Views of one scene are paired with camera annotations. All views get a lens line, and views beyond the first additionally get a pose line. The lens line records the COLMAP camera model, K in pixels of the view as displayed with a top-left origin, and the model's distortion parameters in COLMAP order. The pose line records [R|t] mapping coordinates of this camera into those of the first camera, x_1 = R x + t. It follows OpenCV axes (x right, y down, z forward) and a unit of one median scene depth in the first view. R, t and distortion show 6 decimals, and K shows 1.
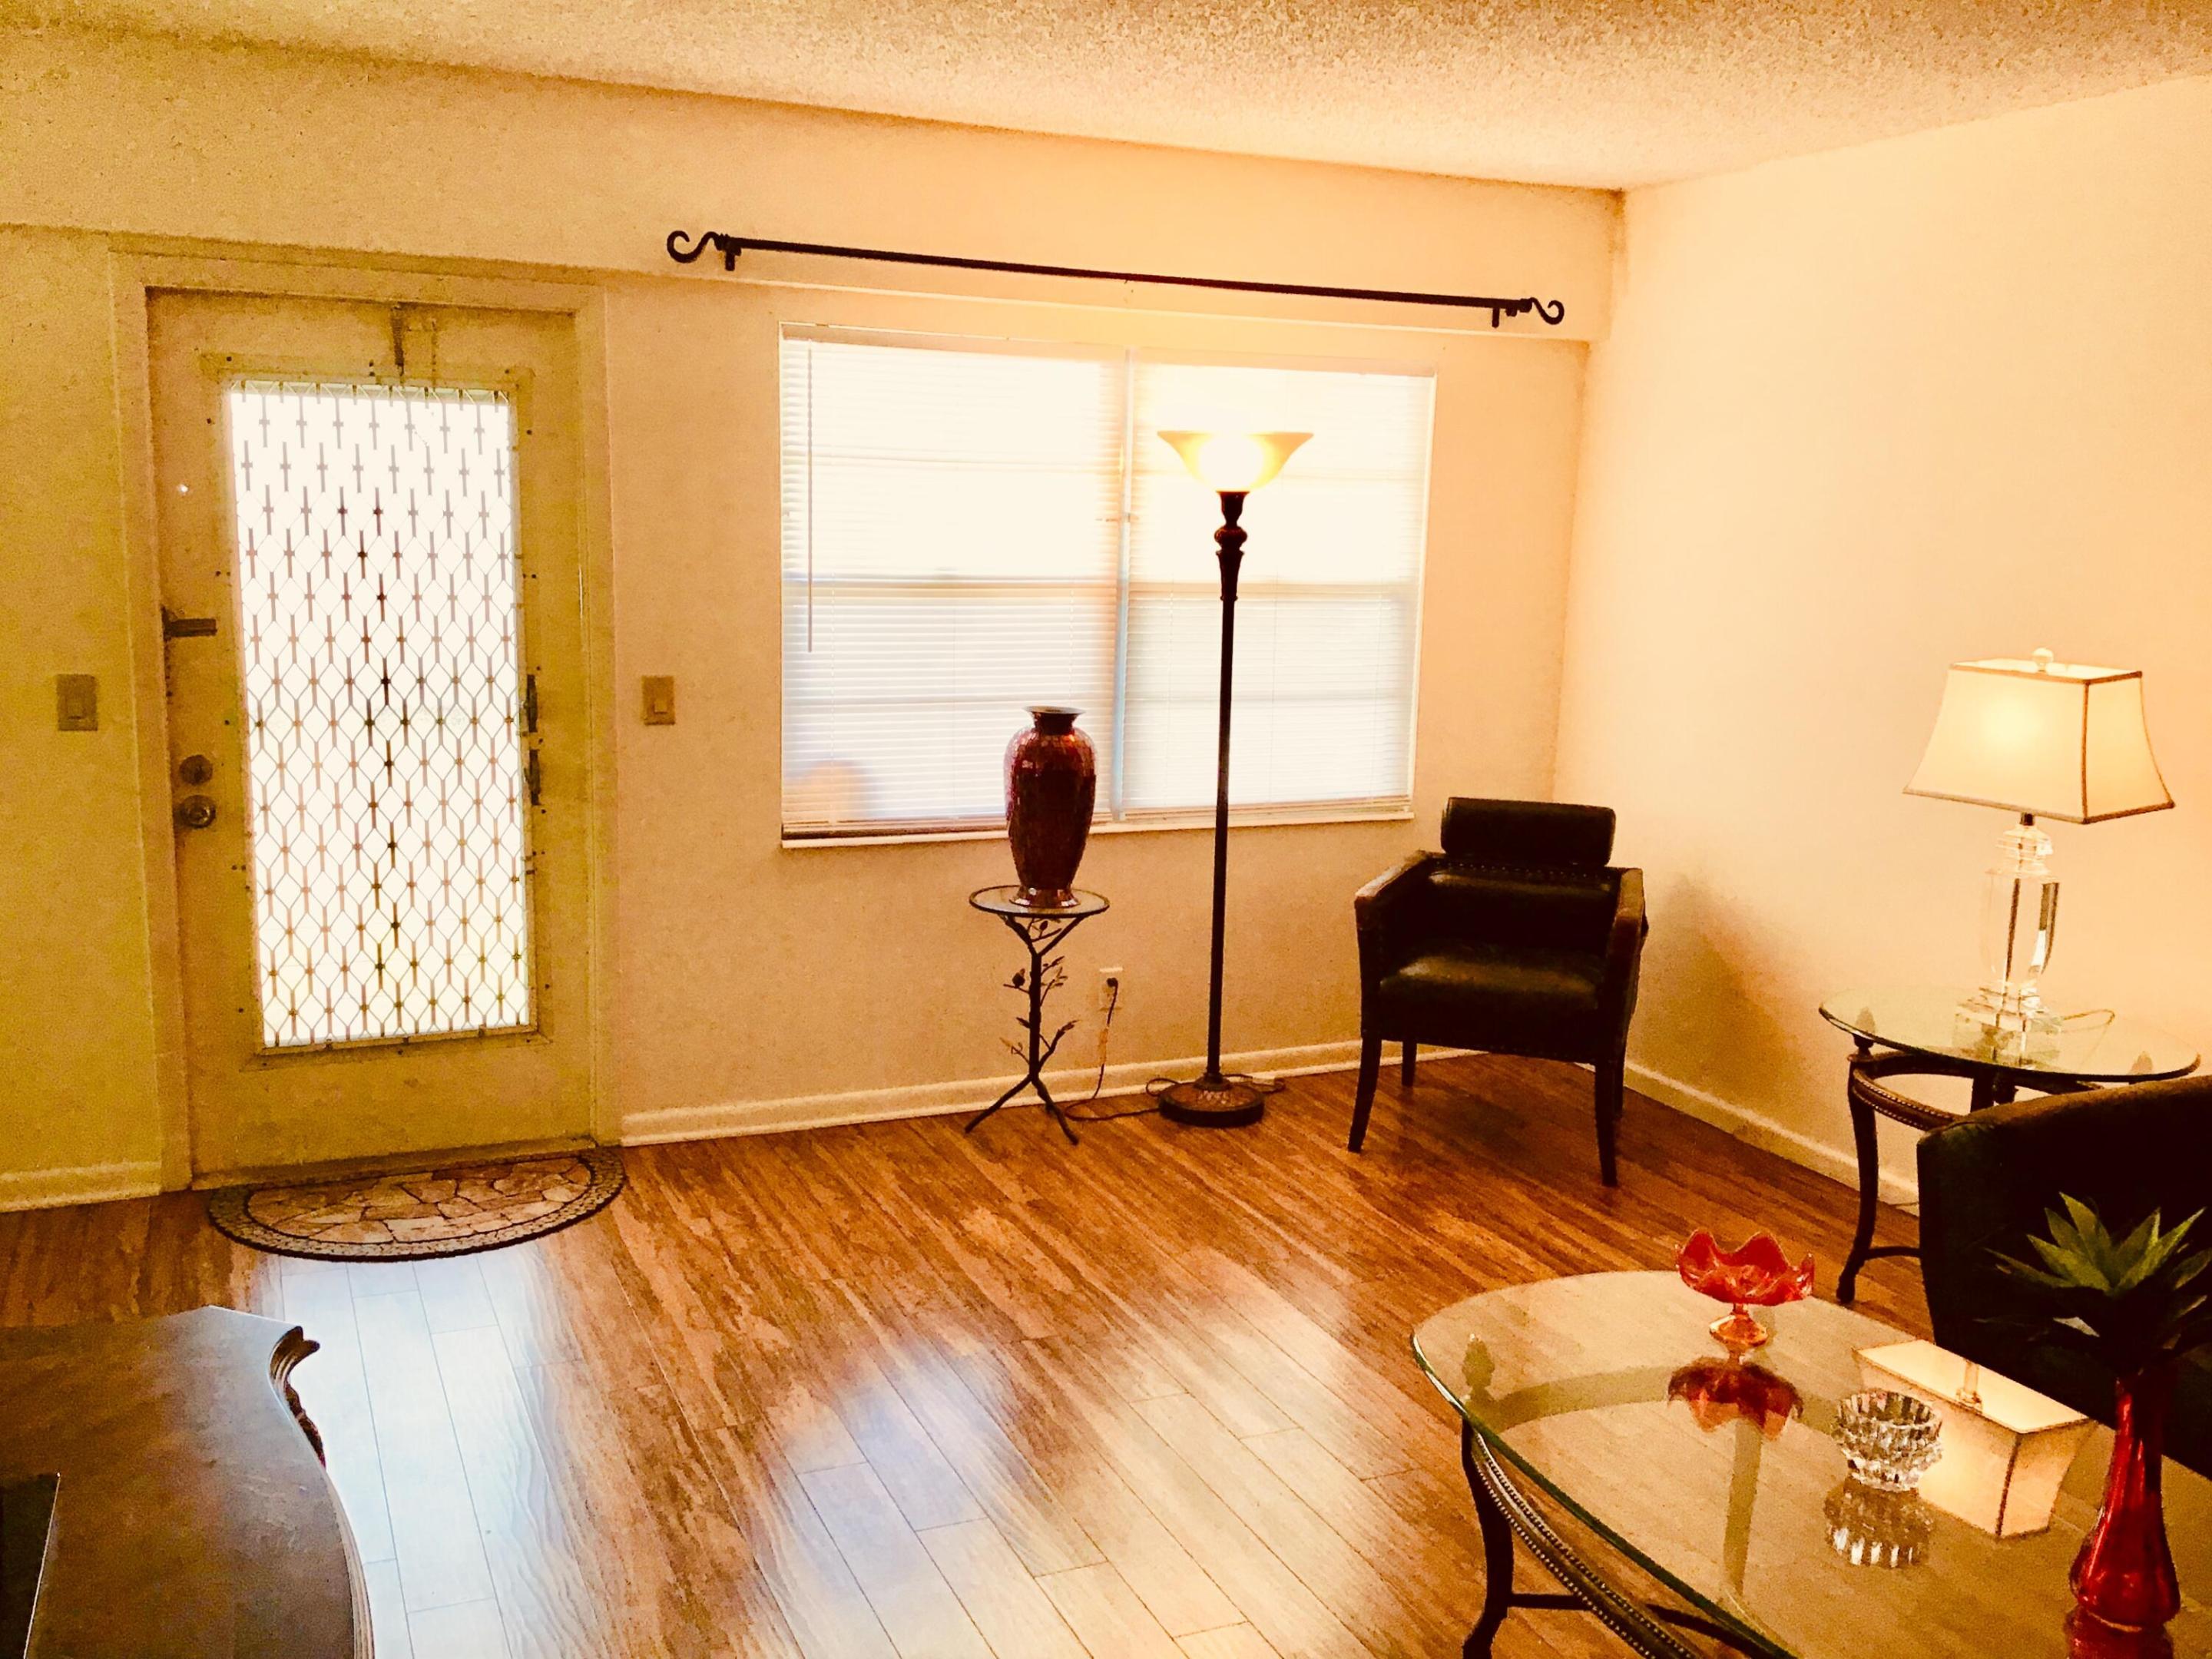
lens RADIAL K [[1984.2, 0, 1119.7], [0, 1984.2, 844.0], [0, 0, 1]] dist [0.193331, -0.363349]
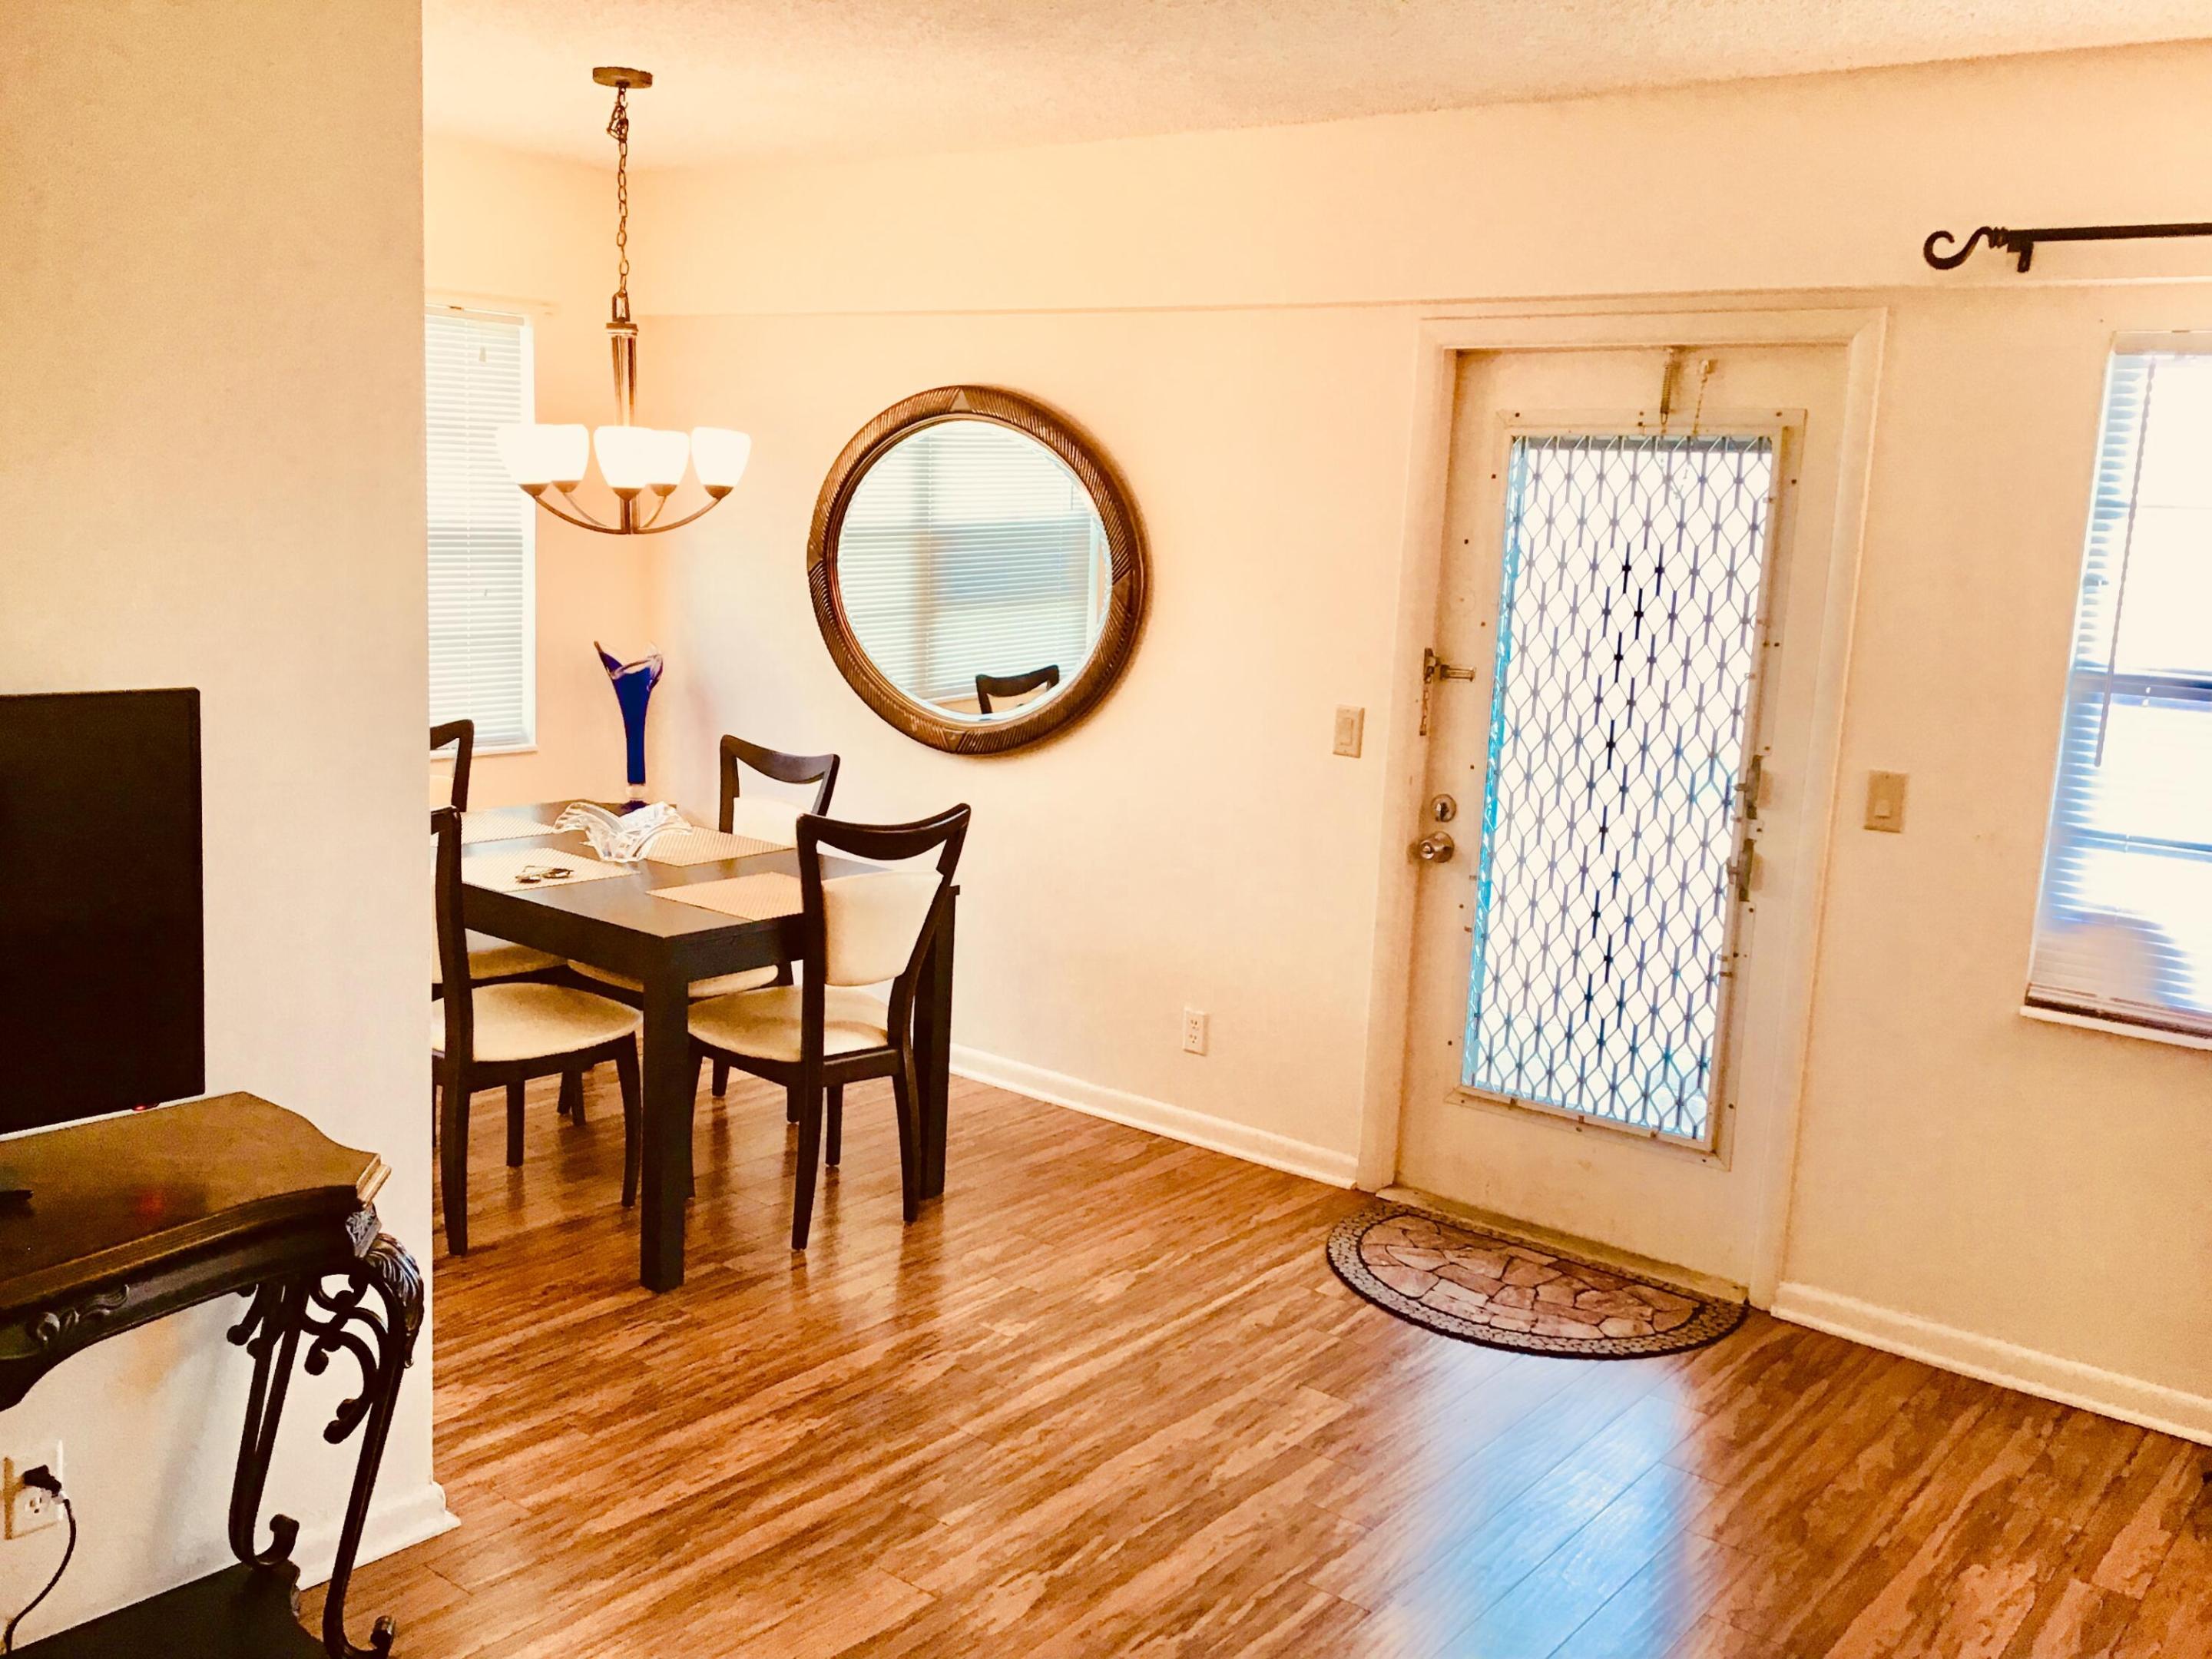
lens RADIAL K [[1984.2, 0, 1119.7], [0, 1984.2, 844.0], [0, 0, 1]] dist [0.193331, -0.363349]
pose [[0.479229, 0.148033, -0.865116, 0.348625], [-0.182055, 0.981002, 0.067014, -0.054628], [0.858601, 0.125383, 0.497075, 0.328412]]
